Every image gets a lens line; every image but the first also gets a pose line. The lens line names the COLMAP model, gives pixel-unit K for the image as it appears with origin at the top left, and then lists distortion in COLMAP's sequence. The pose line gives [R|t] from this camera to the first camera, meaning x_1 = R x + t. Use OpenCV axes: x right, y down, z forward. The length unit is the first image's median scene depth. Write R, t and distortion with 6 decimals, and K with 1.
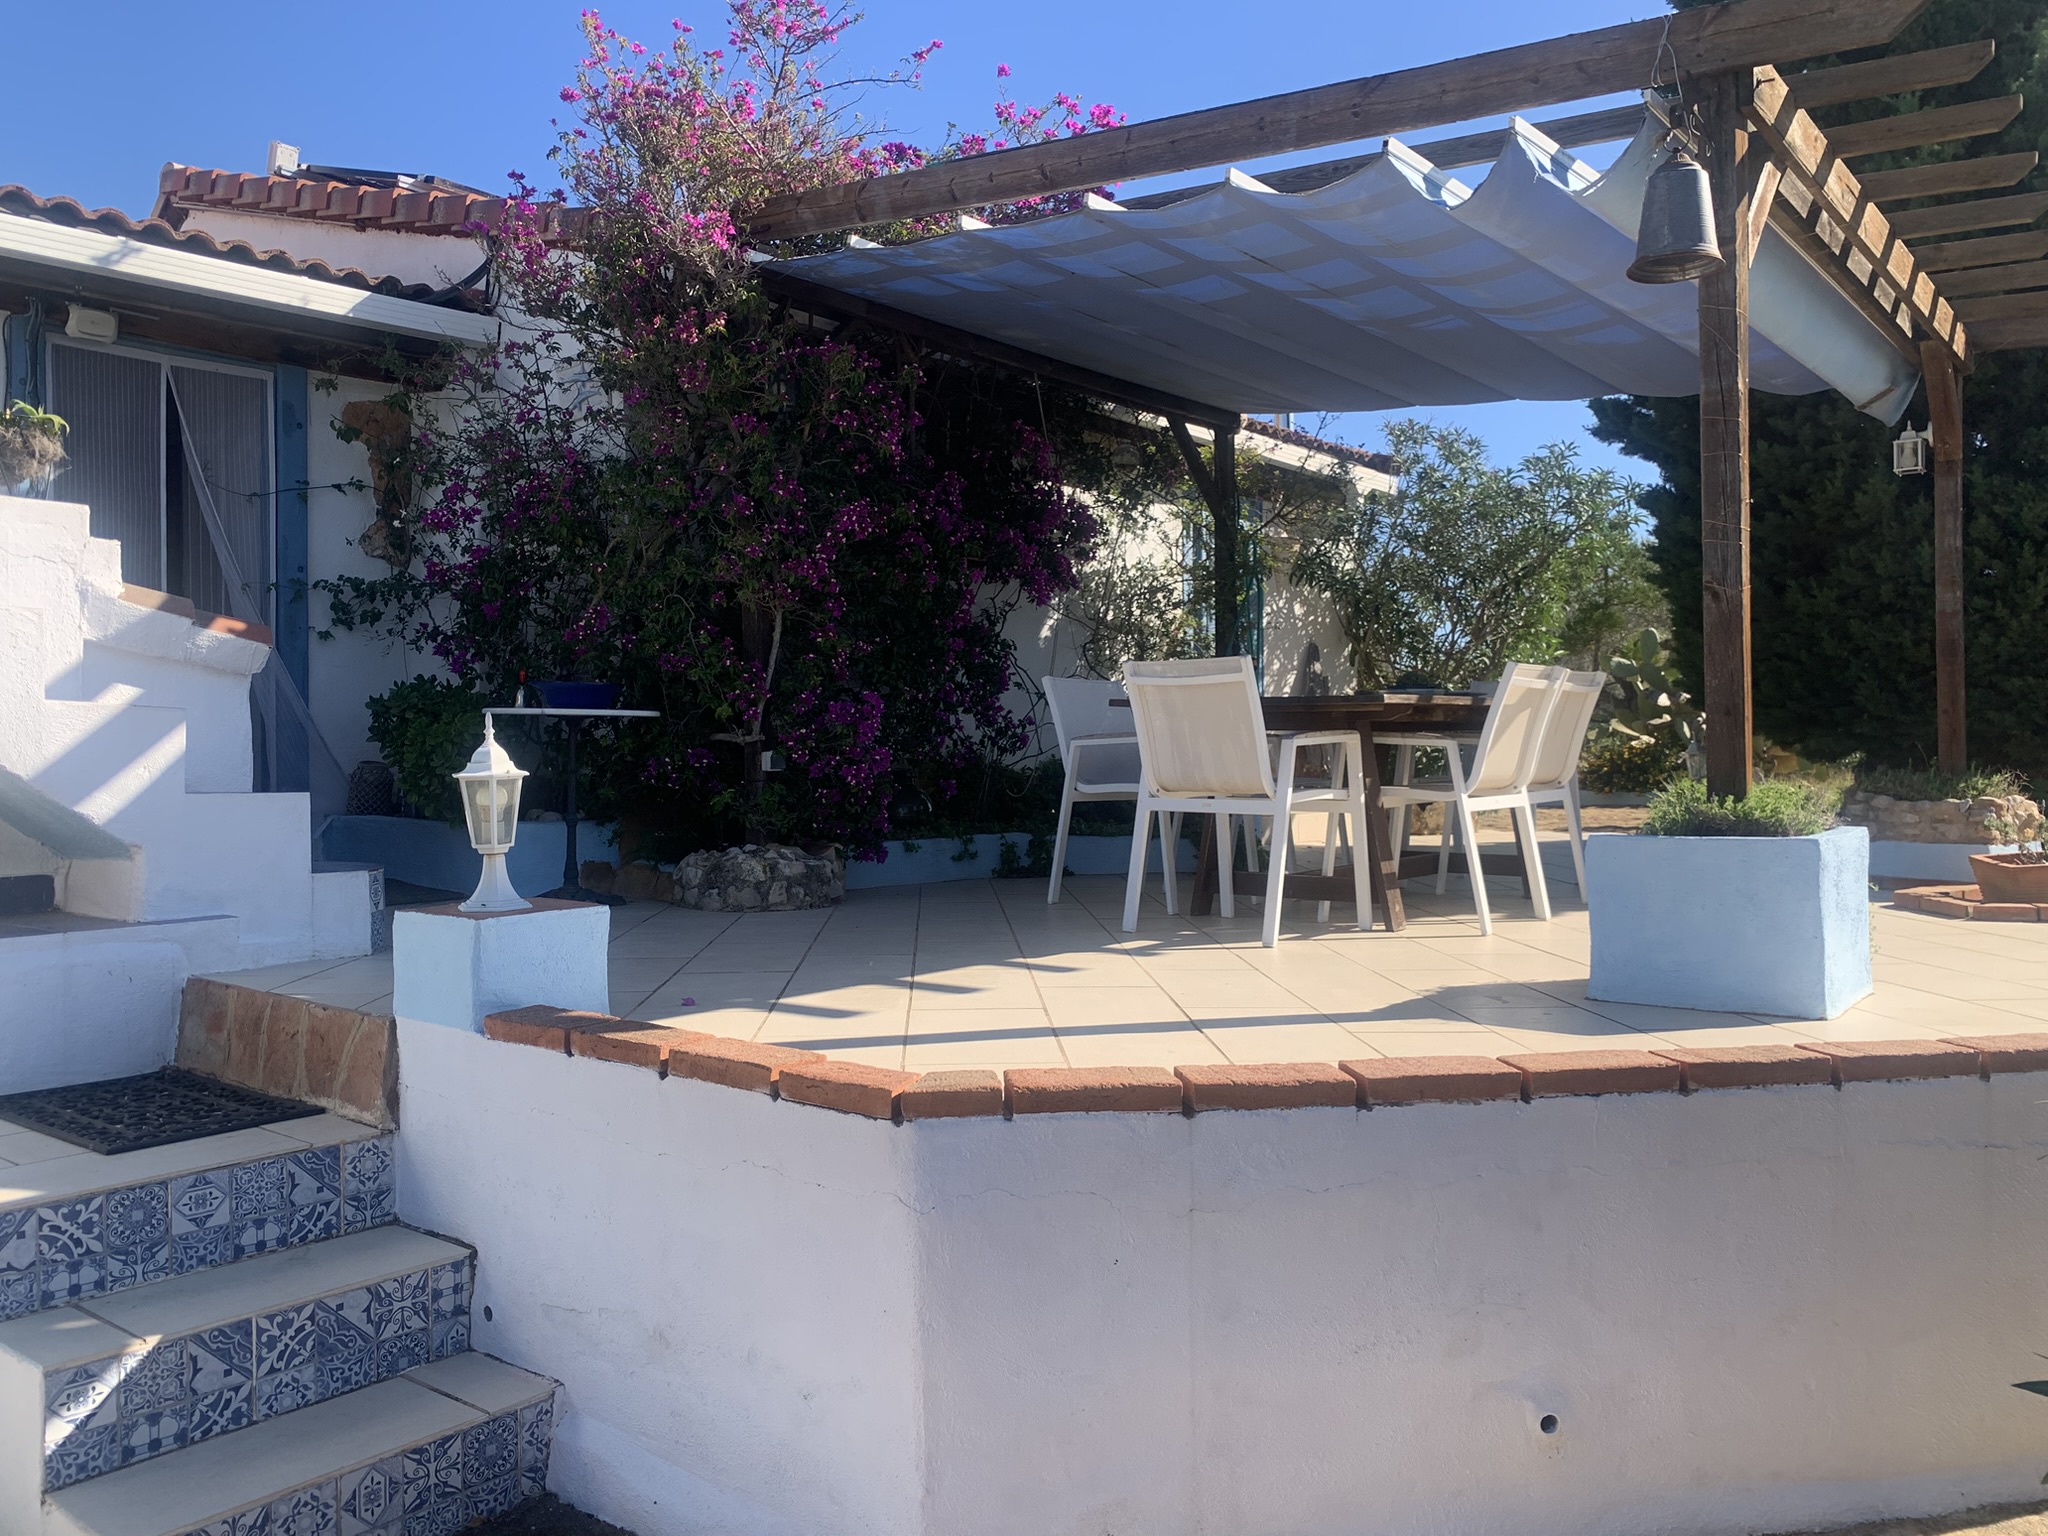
lens RADIAL K [[1556.2, 0, 1036.1], [0, 1556.2, 753.4], [0, 0, 1]] dist [0.004689, -0.002280]
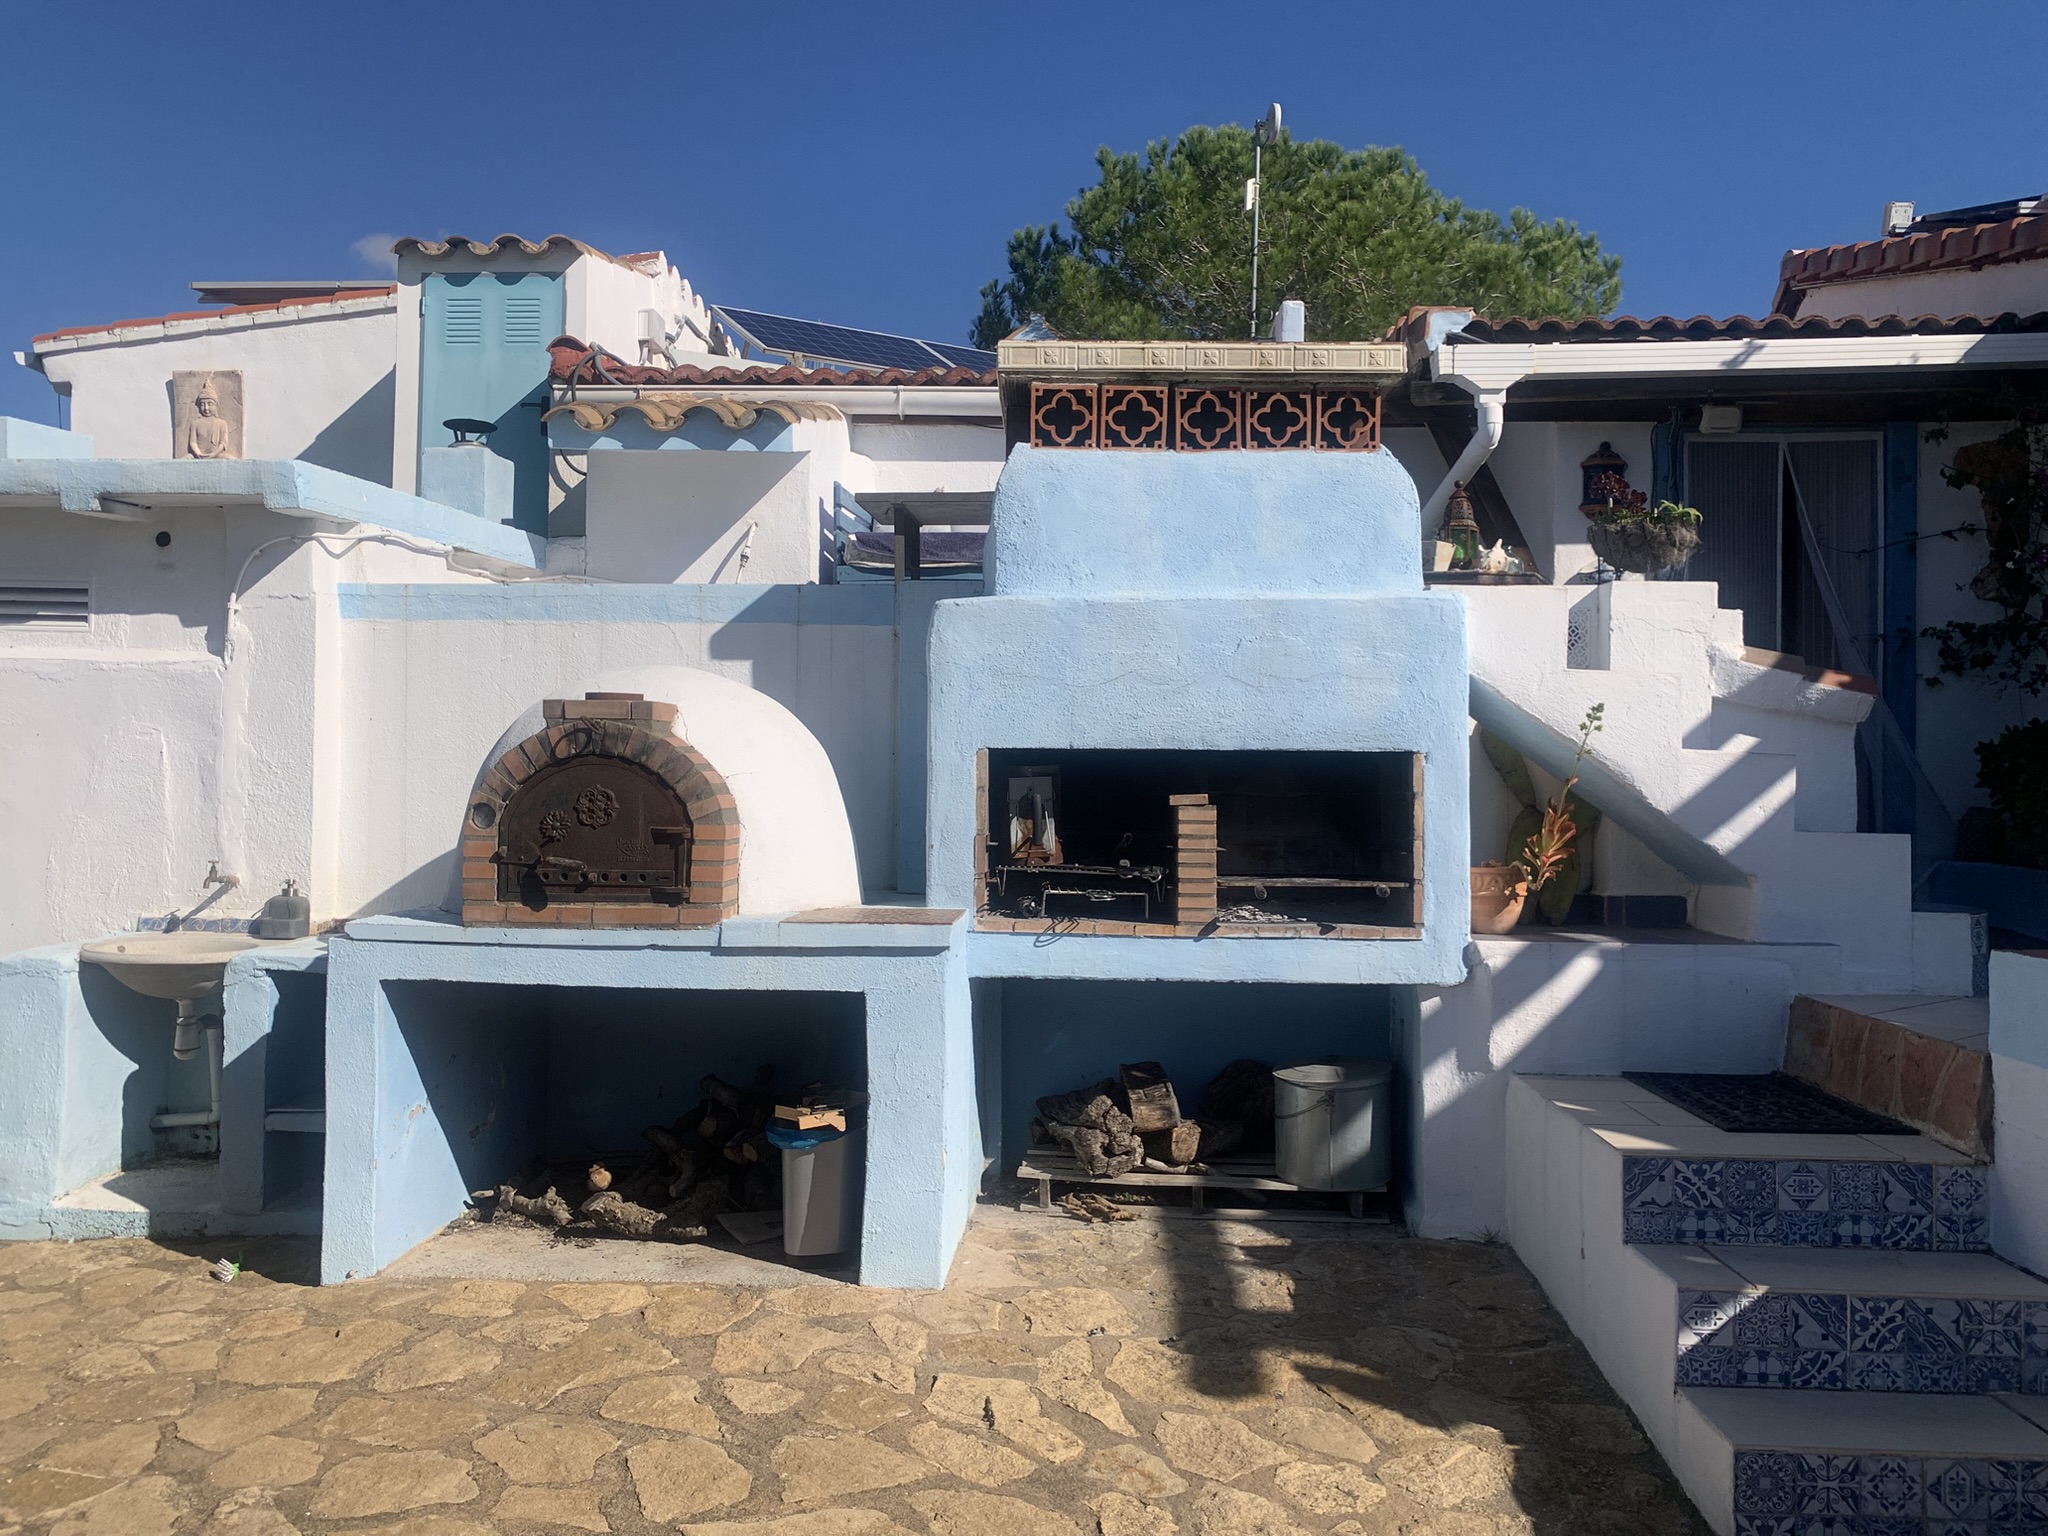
lens RADIAL K [[1556.2, 0, 1035.3], [0, 1556.2, 763.7], [0, 0, 1]] dist [0.004689, -0.002280]
pose [[0.576515, -0.002243, -0.817083, 0.055119], [-0.016723, 0.999754, -0.014544, 0.002788], [0.816915, 0.022049, 0.576336, -0.094241]]
